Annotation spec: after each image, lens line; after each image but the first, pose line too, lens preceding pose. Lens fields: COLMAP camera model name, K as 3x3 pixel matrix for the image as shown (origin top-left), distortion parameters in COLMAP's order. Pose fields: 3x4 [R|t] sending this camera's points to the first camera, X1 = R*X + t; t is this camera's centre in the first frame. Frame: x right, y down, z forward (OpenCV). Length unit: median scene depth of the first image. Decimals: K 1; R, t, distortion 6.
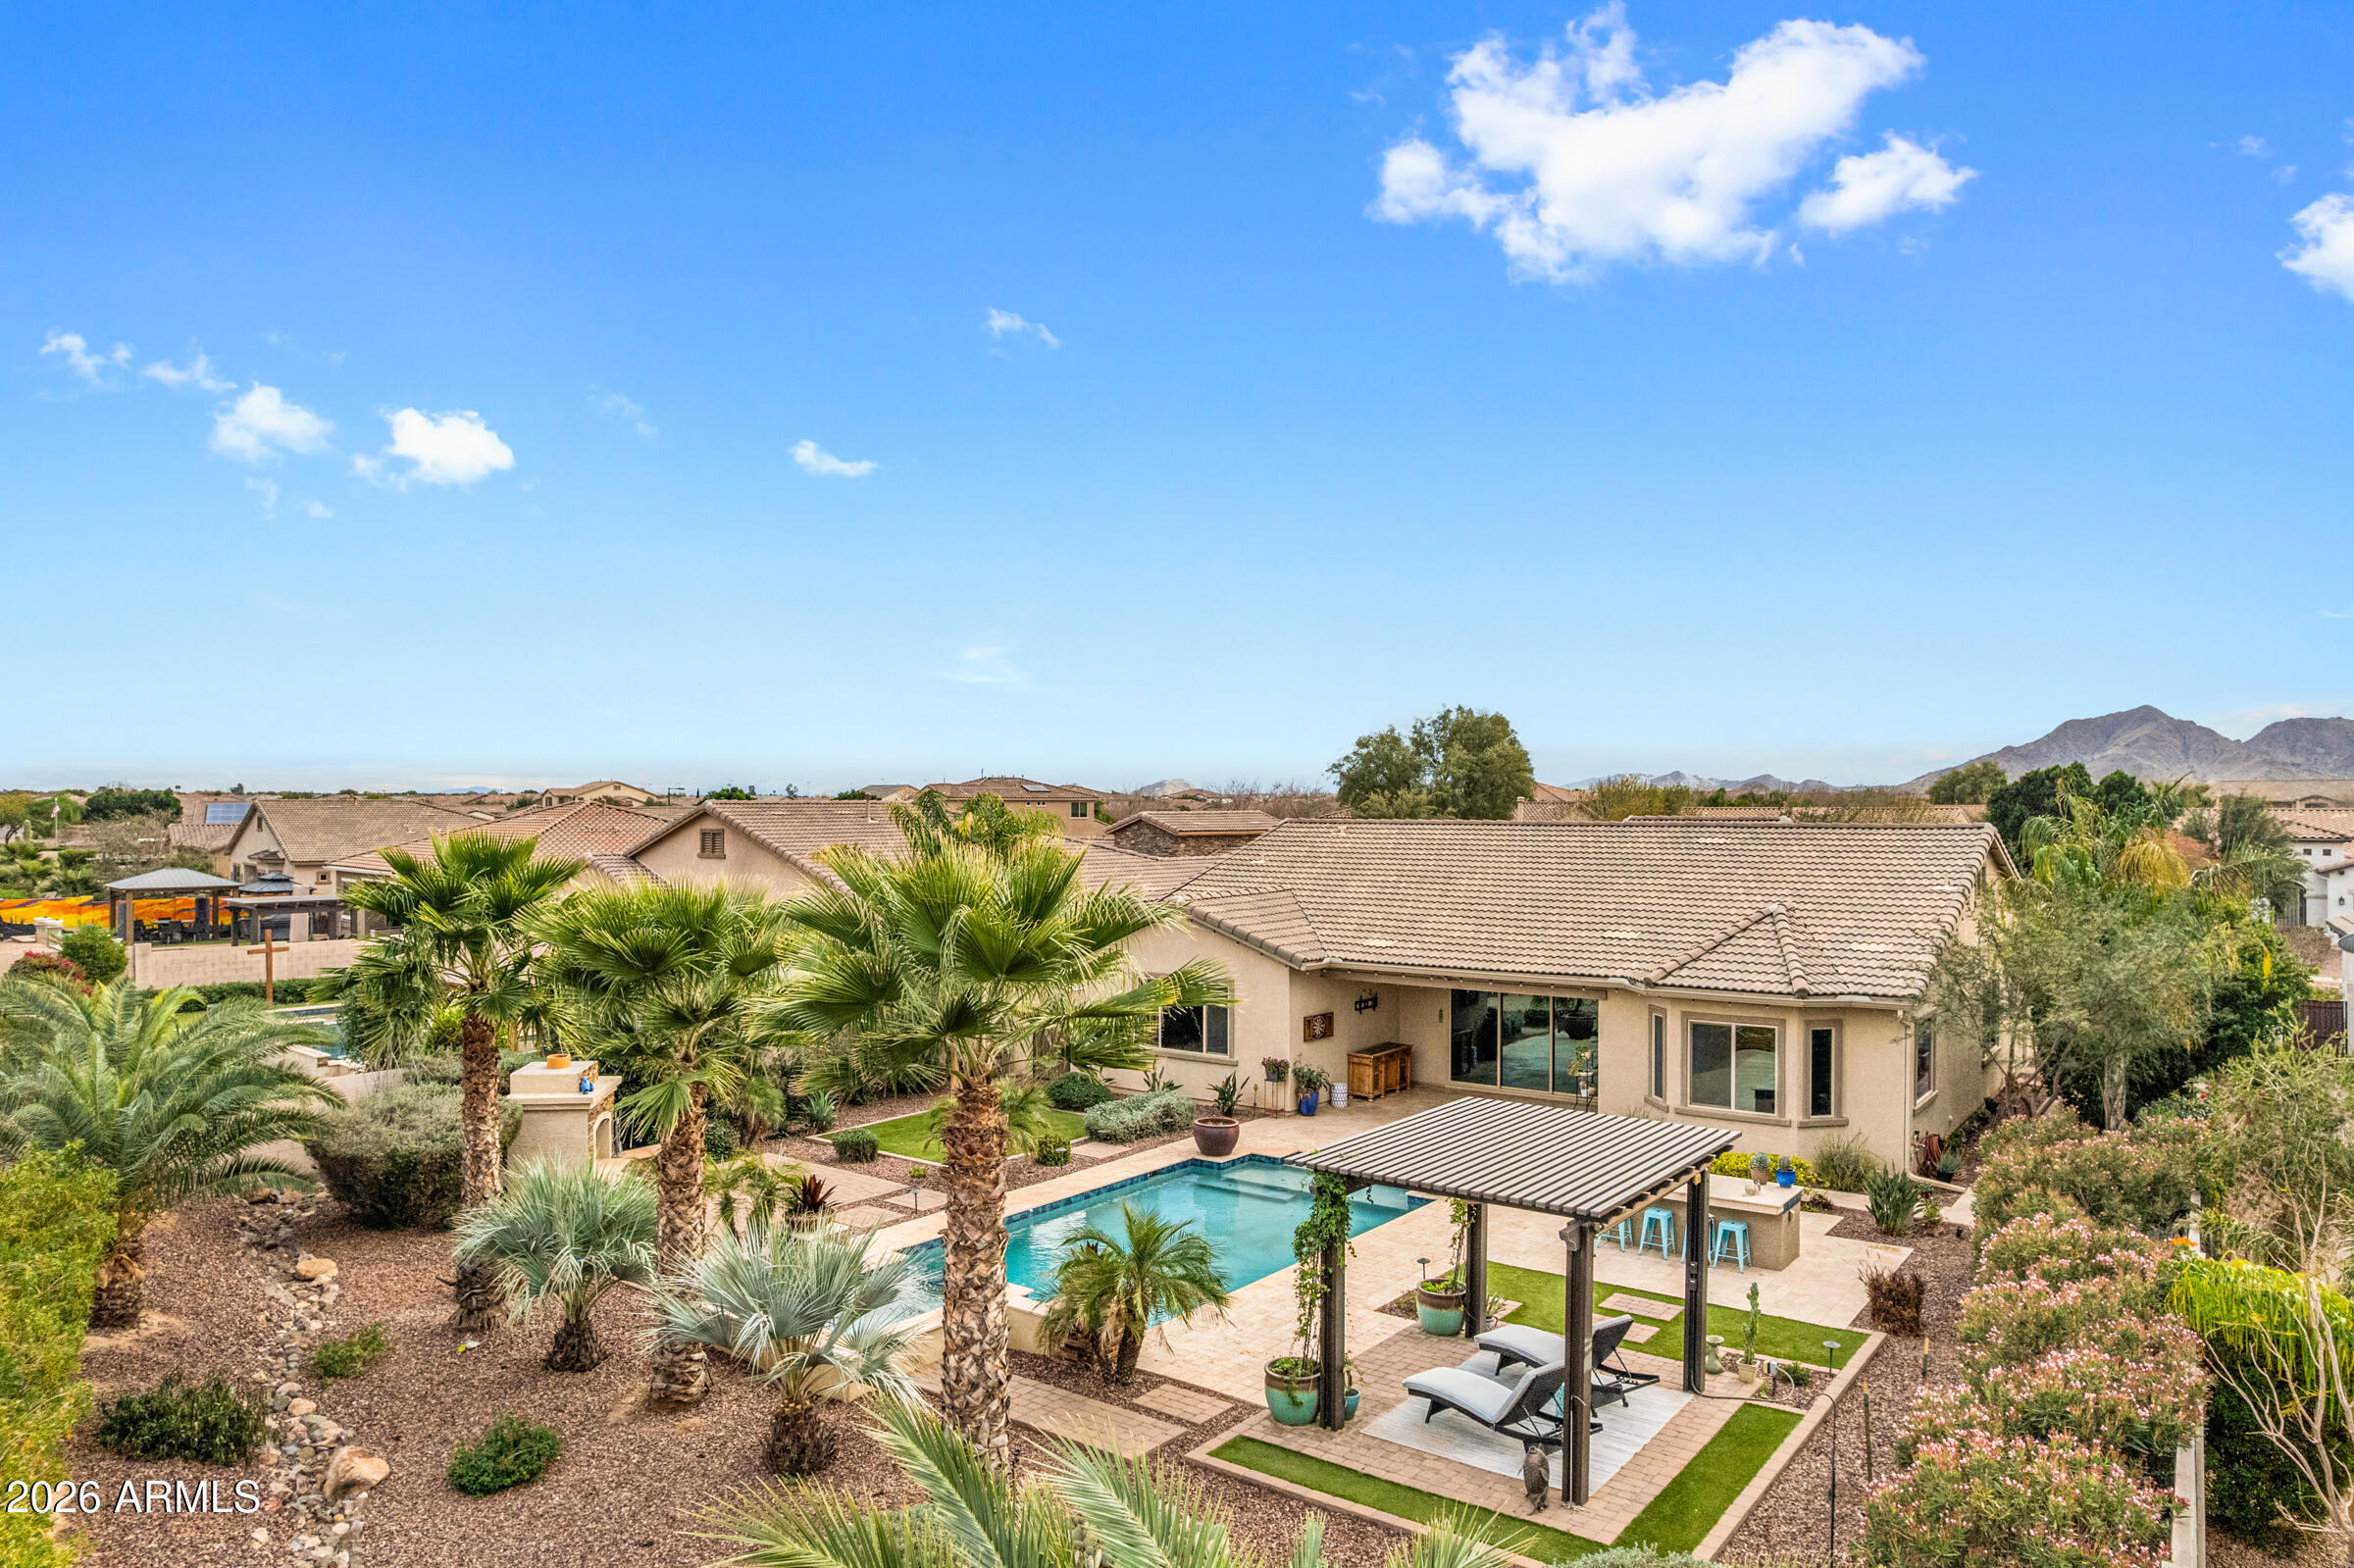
lens RADIAL K [[1532.1, 0, 1177.0], [0, 1532.1, 784.0], [0, 0, 1]] dist [-0.073862, 0.073853]
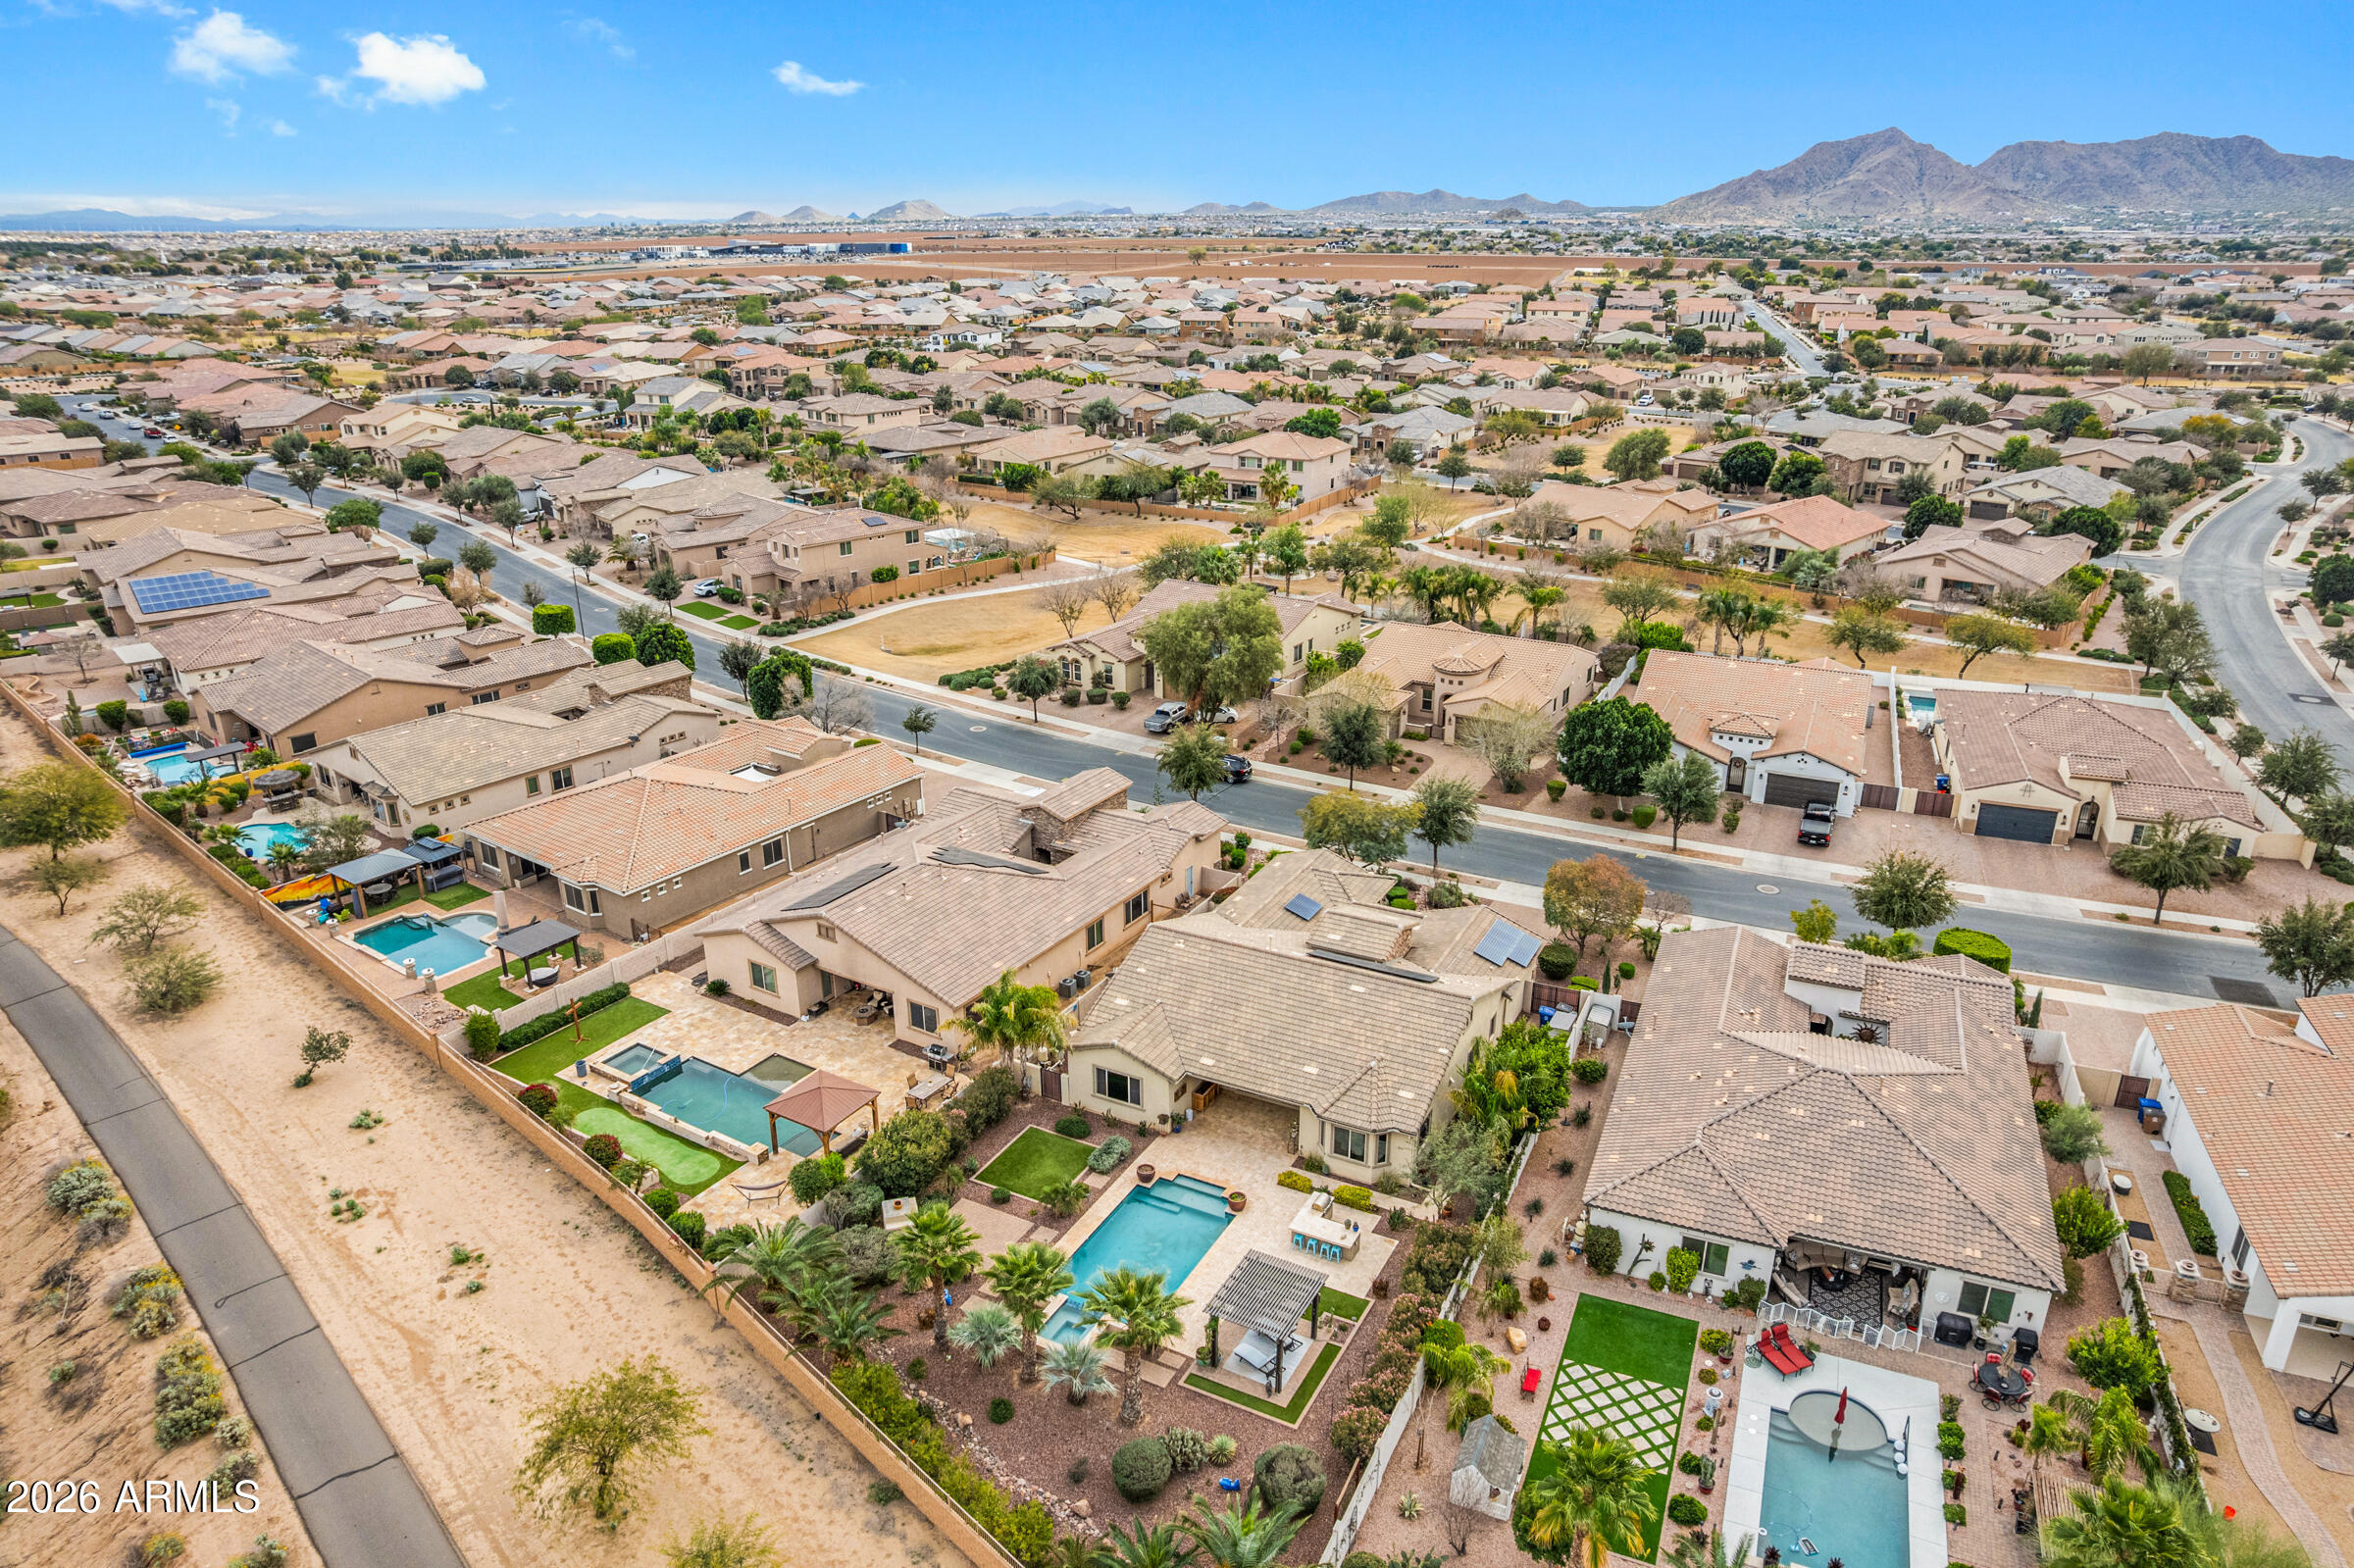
lens RADIAL K [[1544.2, 0, 1163.0], [0, 1544.2, 784.6], [0, 0, 1]] dist [-0.054938, 0.052535]
pose [[0.988436, -0.065718, 0.136660, -0.364022], [0.010835, 0.929514, 0.368627, -1.882605], [-0.151253, -0.362883, 0.919477, -1.571002]]
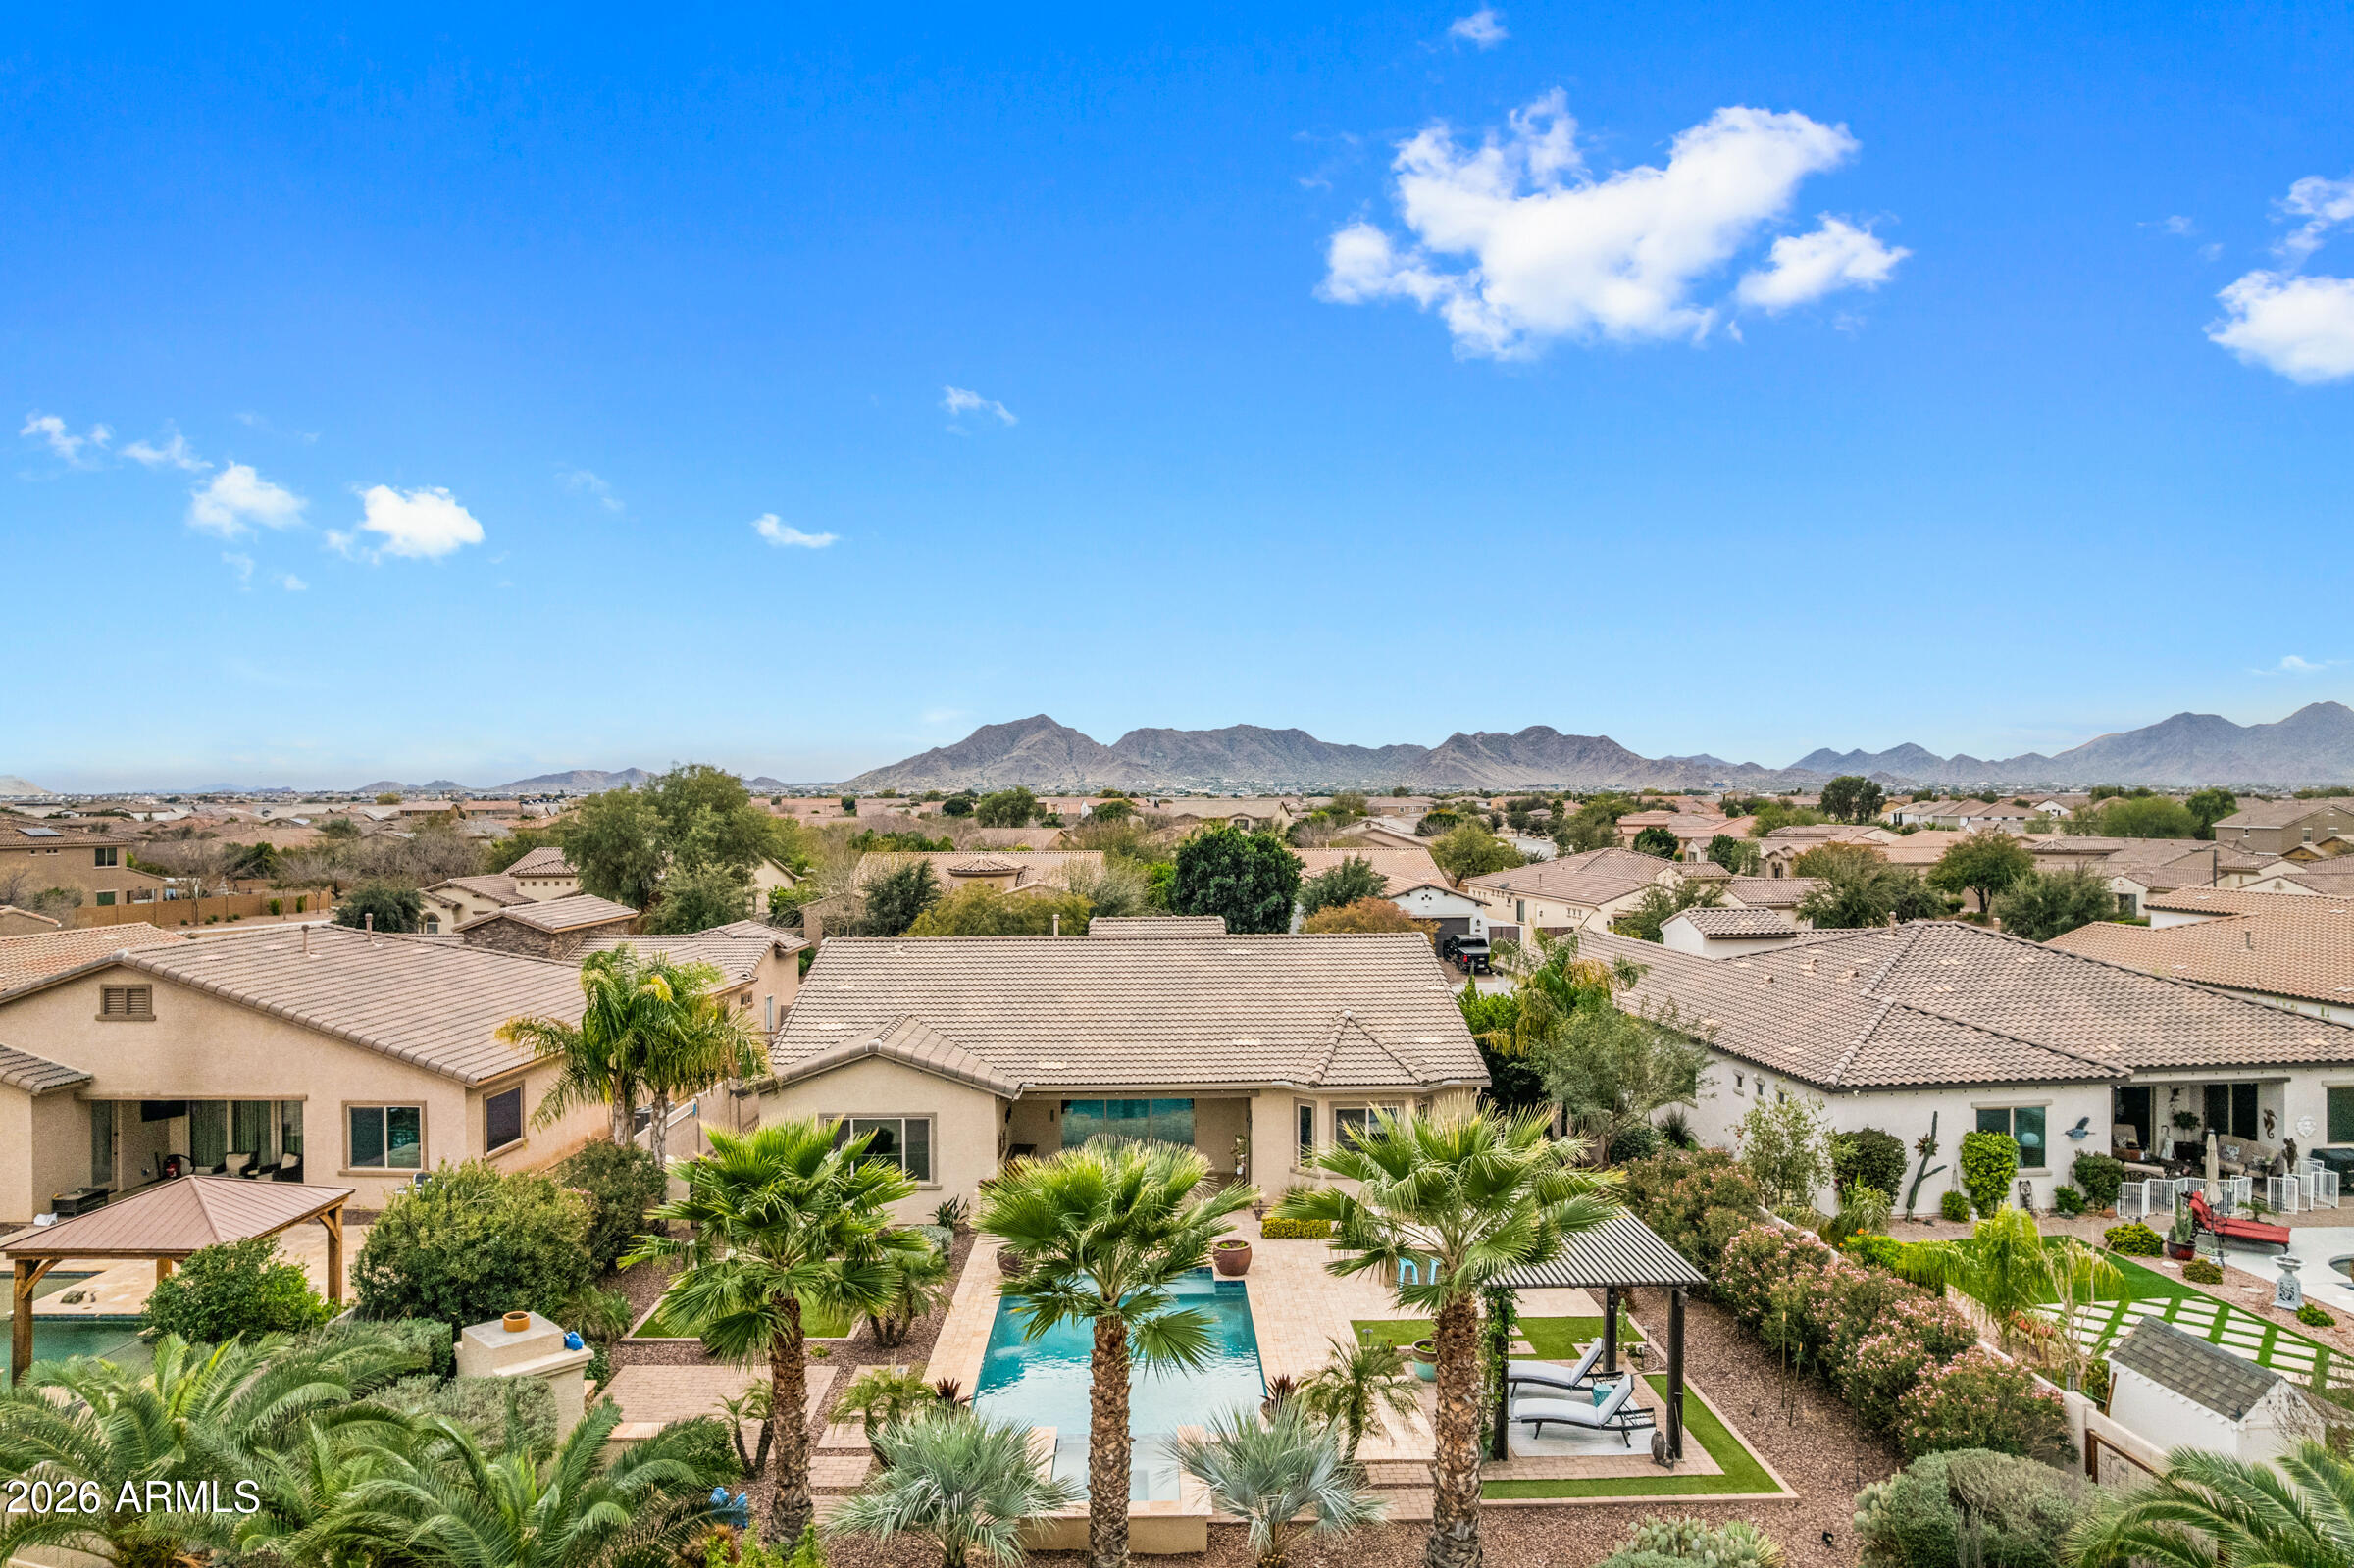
lens RADIAL K [[1532.1, 0, 1177.0], [0, 1532.1, 784.0], [0, 0, 1]] dist [-0.073862, 0.073853]
pose [[0.784524, -0.002537, 0.620093, -0.876260], [0.000257, 0.999993, 0.003766, -0.196304], [-0.620098, -0.002795, 0.784519, 0.037839]]
